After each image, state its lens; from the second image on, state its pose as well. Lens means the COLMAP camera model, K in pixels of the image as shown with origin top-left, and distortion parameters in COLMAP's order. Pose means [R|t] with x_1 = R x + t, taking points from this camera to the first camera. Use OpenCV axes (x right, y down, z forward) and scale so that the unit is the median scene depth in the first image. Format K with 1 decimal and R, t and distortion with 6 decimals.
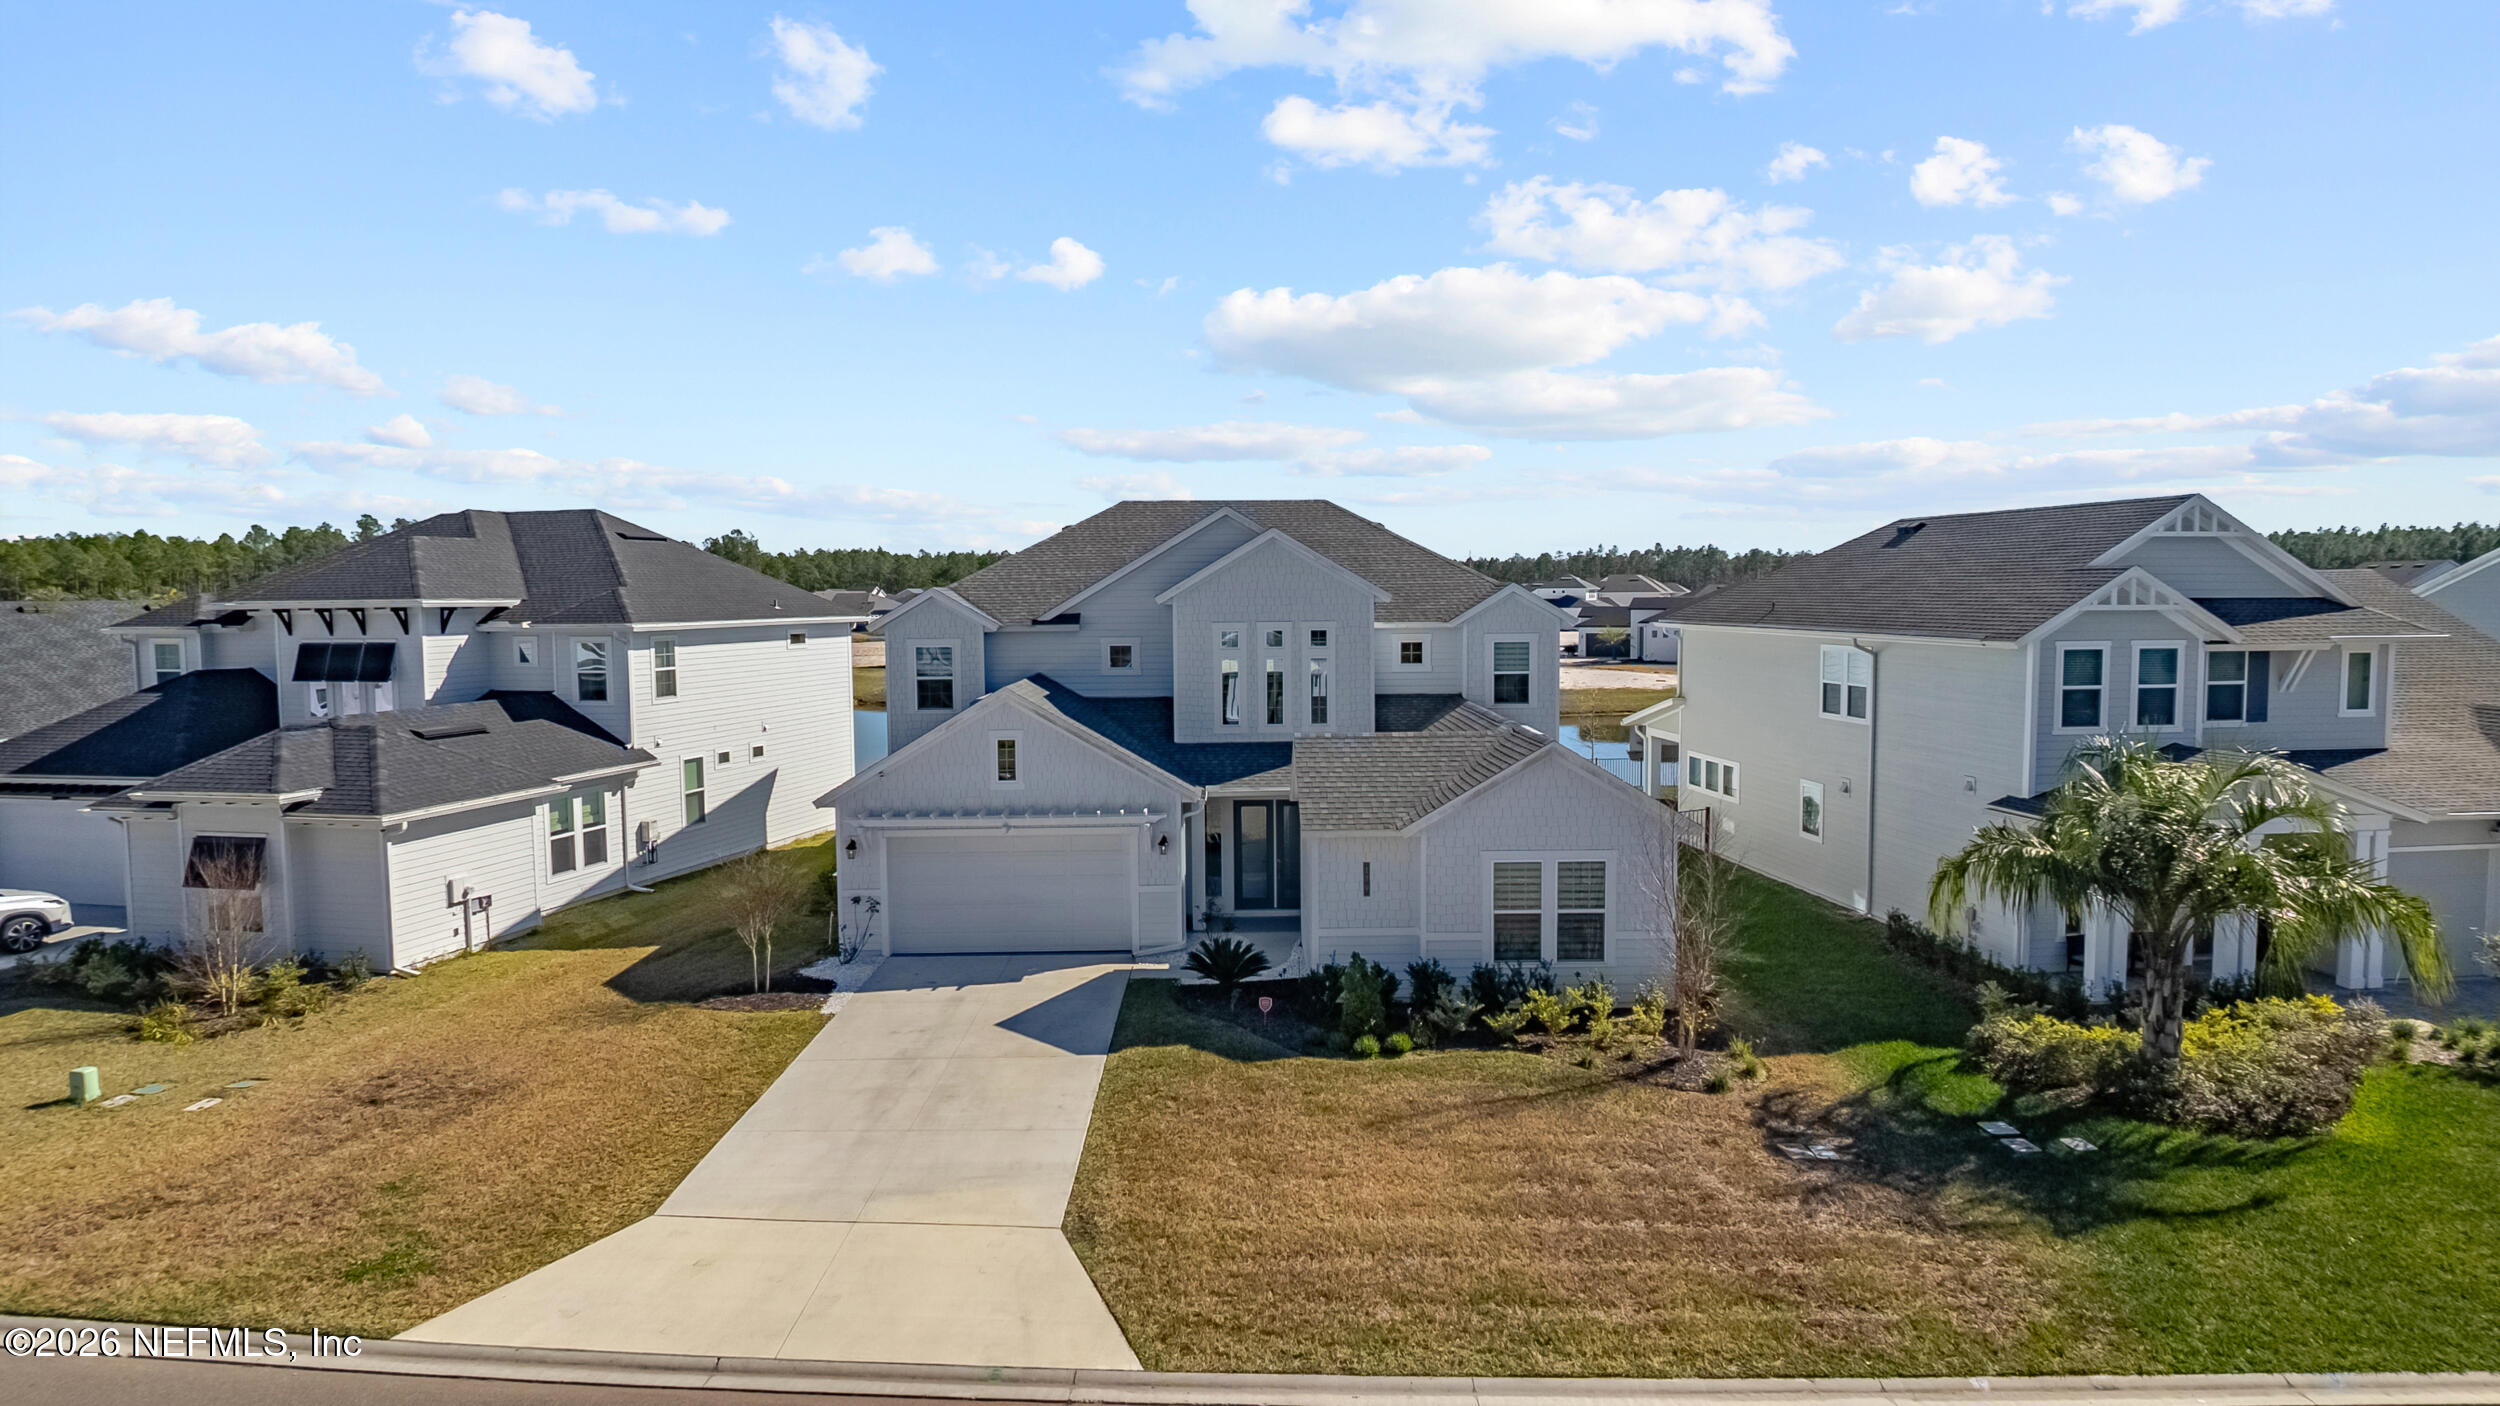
lens RADIAL K [[1450.3, 0, 1241.8], [0, 1450.3, 711.2], [0, 0, 1]] dist [-0.001339, 0.000641]
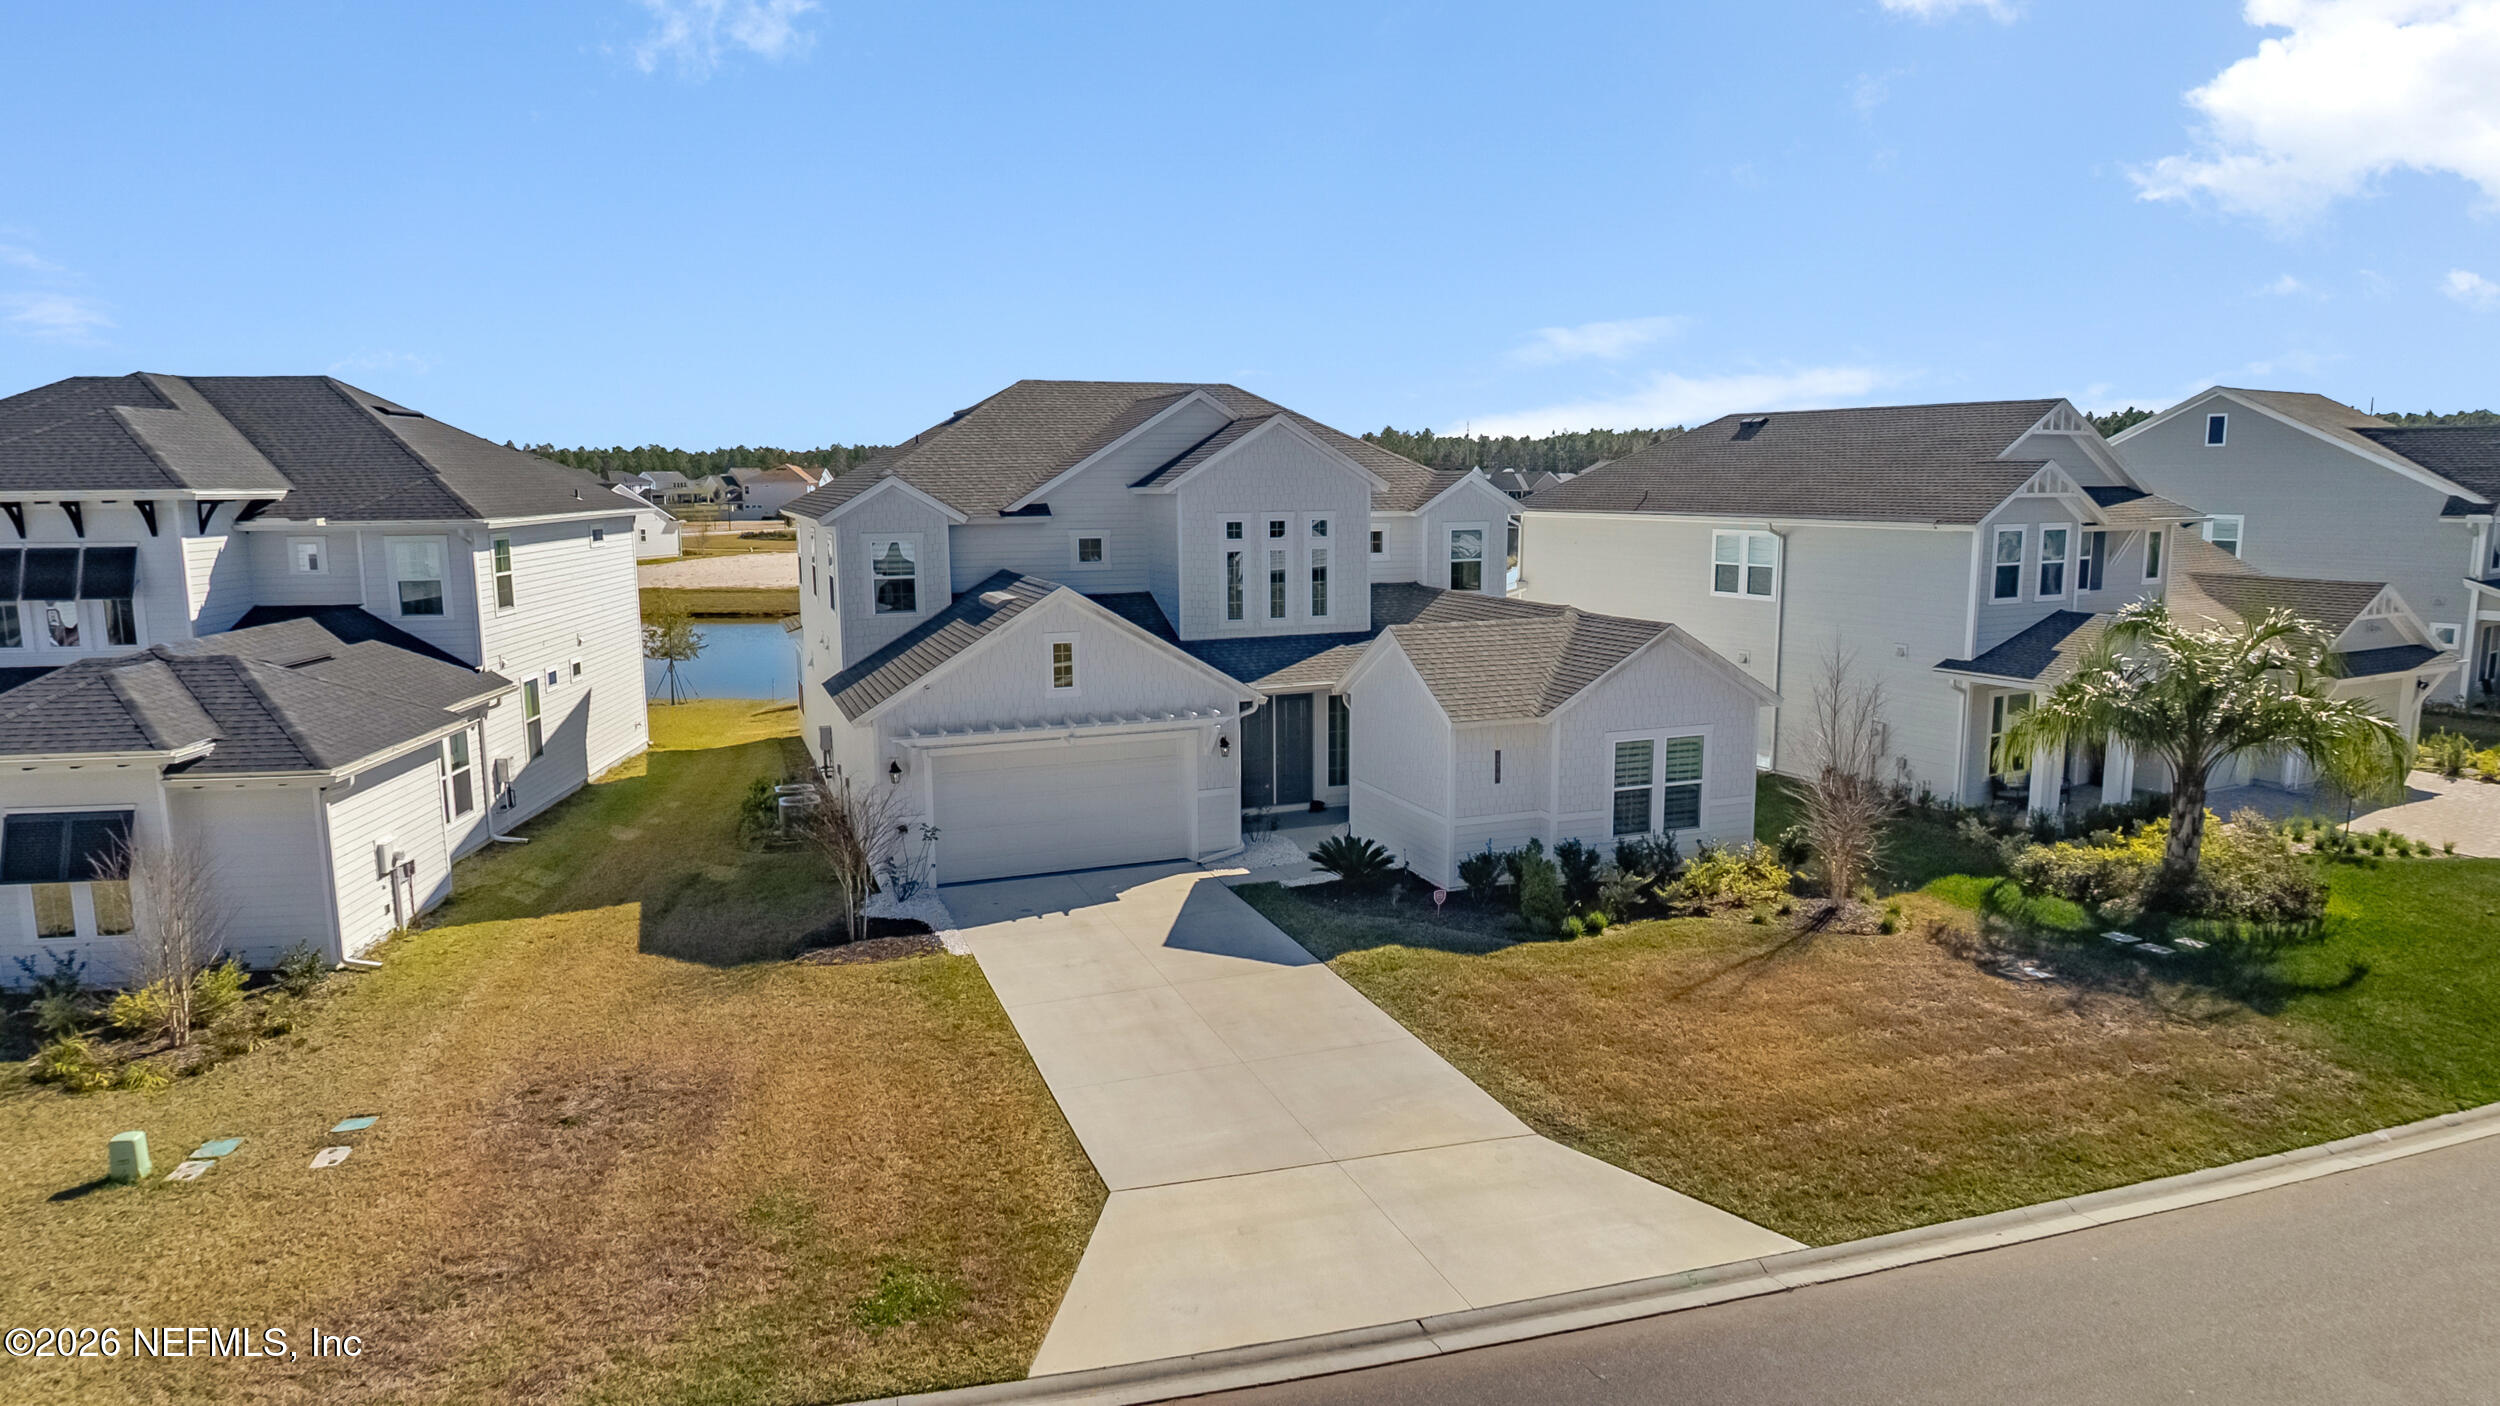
lens RADIAL K [[1450.3, 0, 1241.8], [0, 1450.3, 711.2], [0, 0, 1]] dist [-0.001339, 0.000641]
pose [[0.939444, -0.052985, 0.338581, -0.407456], [0.027189, 0.996385, 0.080486, -0.008905], [-0.341621, -0.066407, 0.937489, 0.107635]]
